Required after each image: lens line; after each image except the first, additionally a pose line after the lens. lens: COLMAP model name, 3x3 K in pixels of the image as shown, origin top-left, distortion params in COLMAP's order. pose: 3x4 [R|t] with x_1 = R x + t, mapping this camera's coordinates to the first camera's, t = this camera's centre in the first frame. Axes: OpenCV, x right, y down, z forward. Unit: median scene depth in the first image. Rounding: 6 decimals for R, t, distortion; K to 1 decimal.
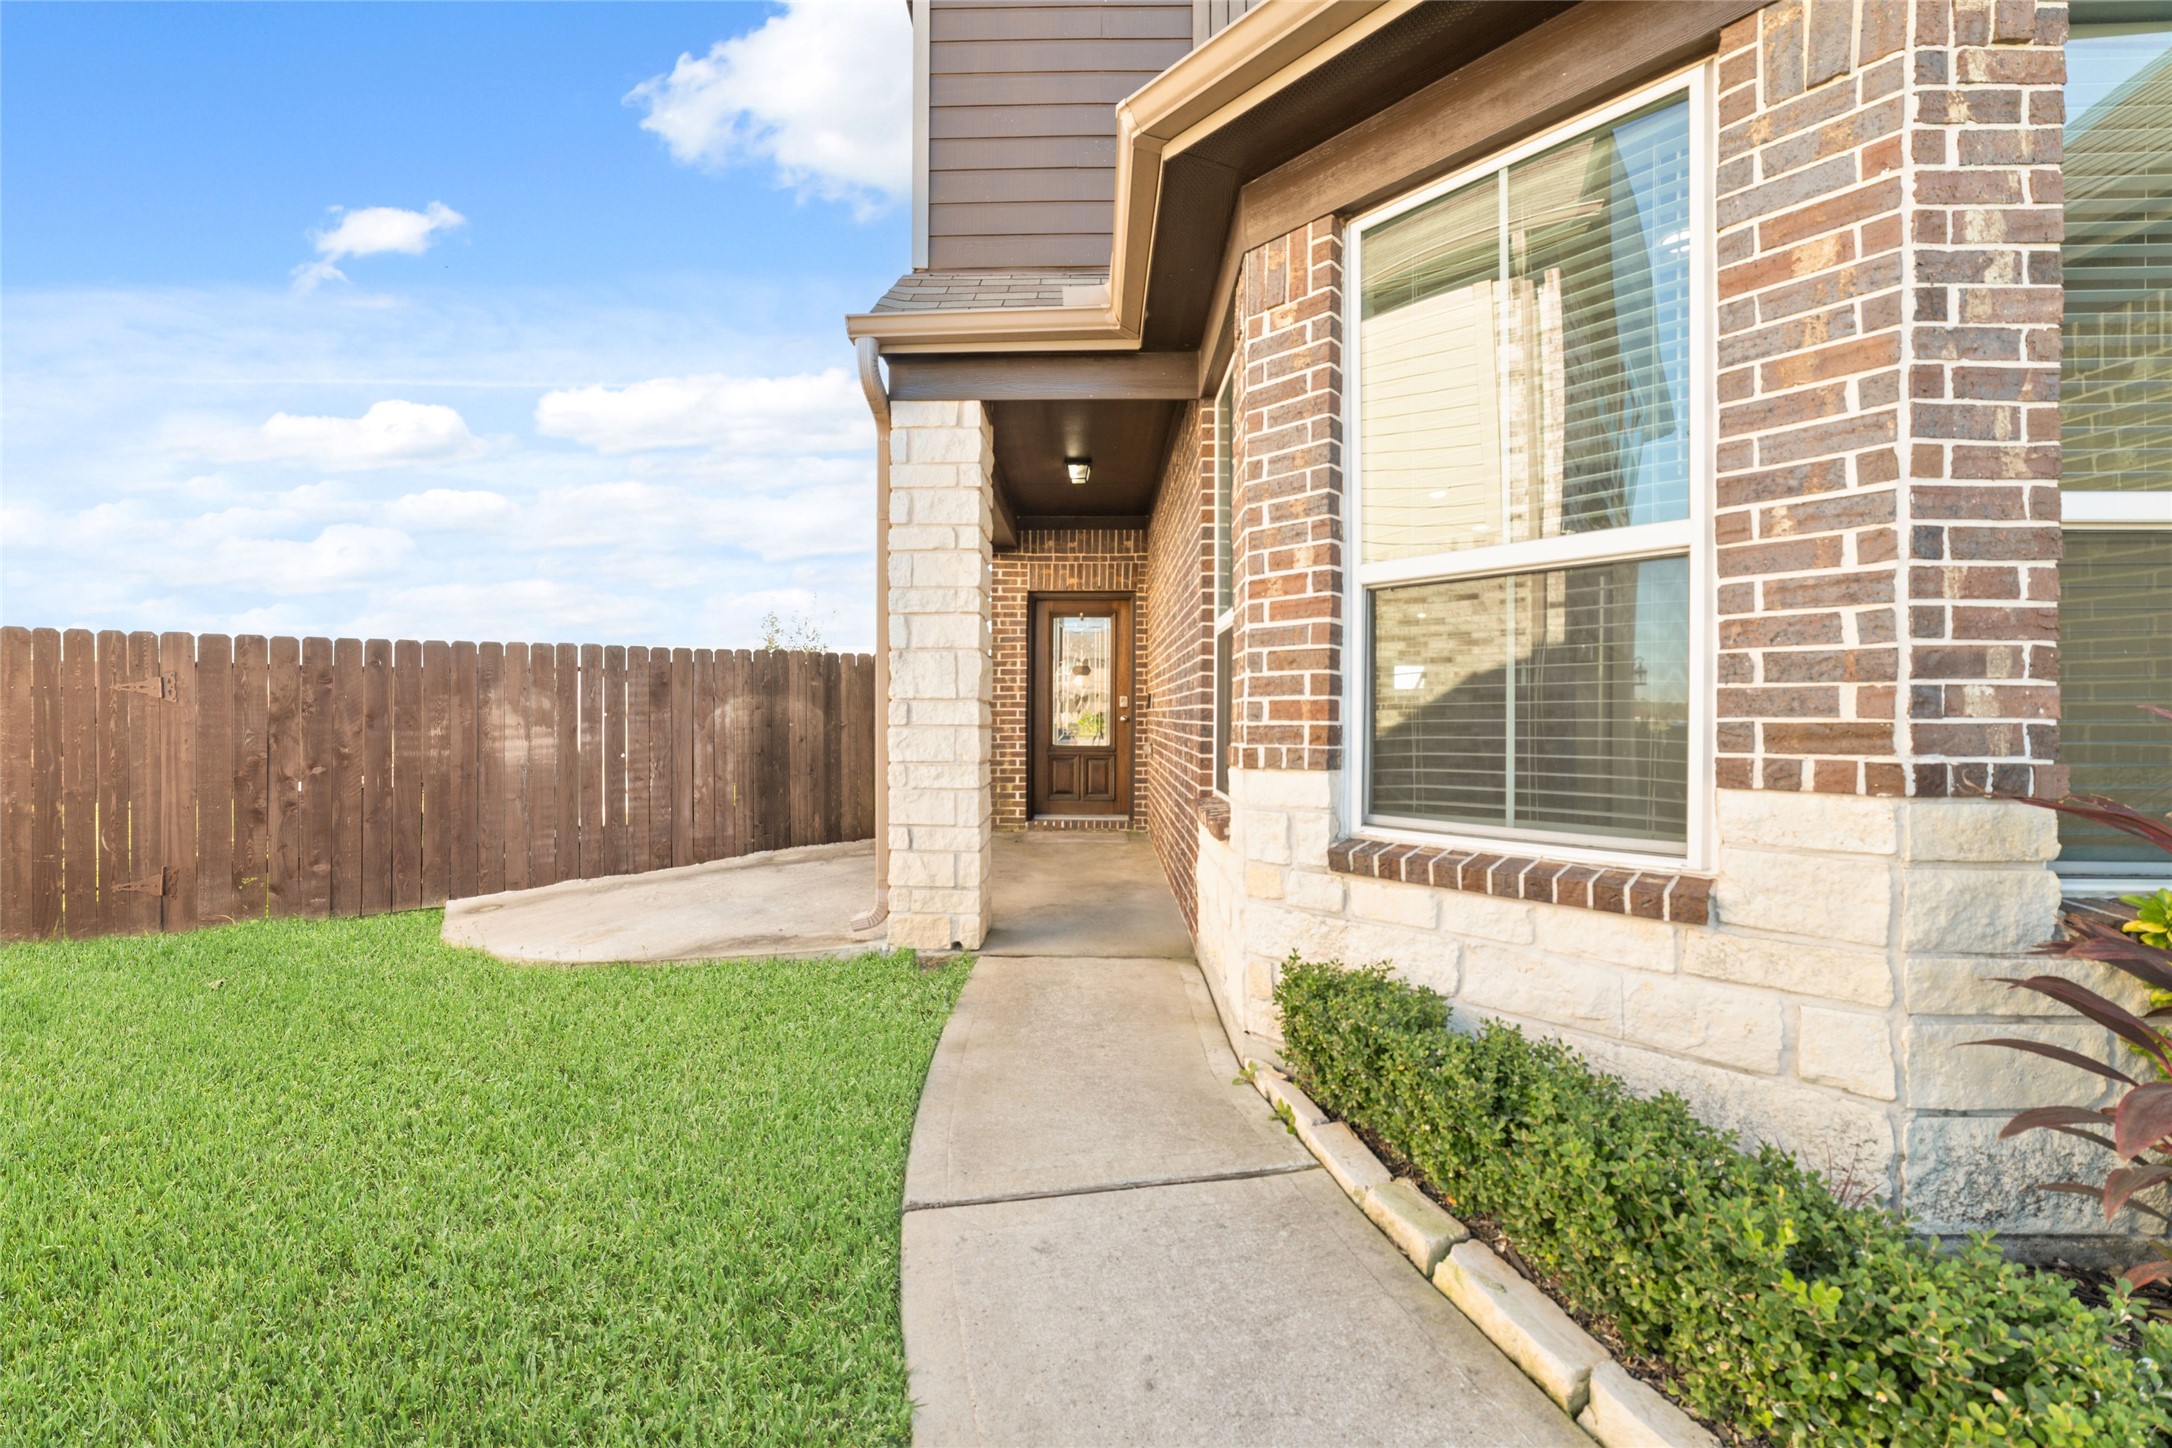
lens RADIAL K [[822.4, 0, 1088.6], [0, 822.4, 719.7], [0, 0, 1]] dist [-0.027356, 0.009520]
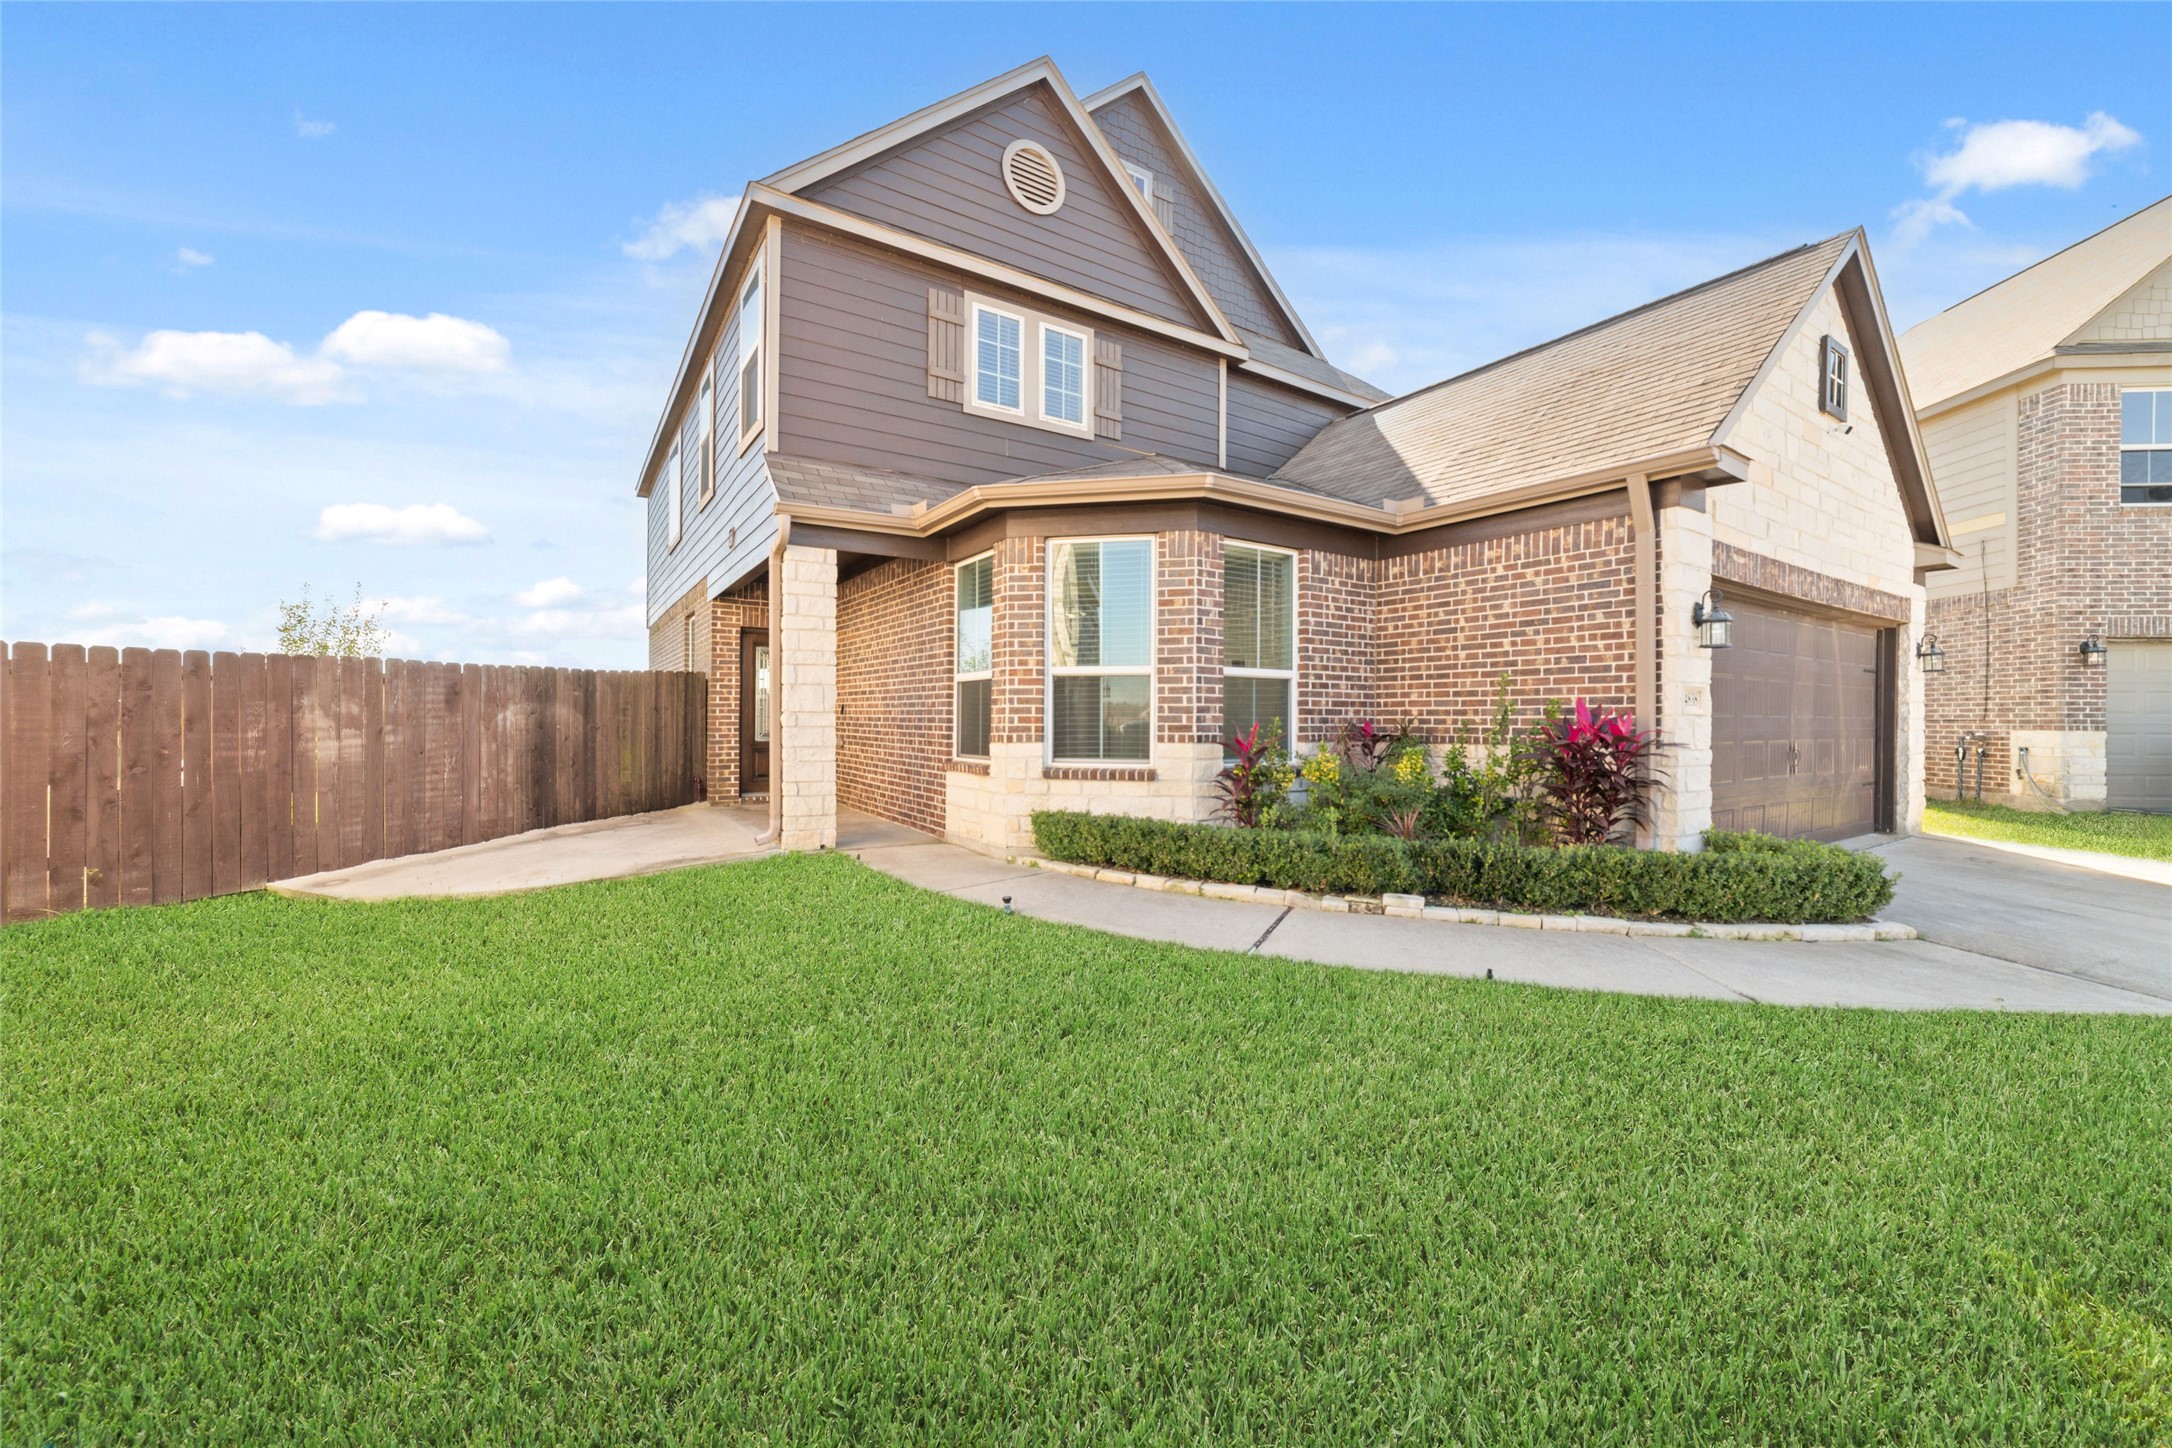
lens RADIAL K [[822.4, 0, 1088.6], [0, 822.4, 719.7], [0, 0, 1]] dist [-0.027356, 0.009520]
pose [[0.828094, 0.000626, 0.560589, -1.048620], [-0.000431, 1.000000, -0.000479, -0.011039], [-0.560589, 0.000155, 0.828094, -1.274216]]
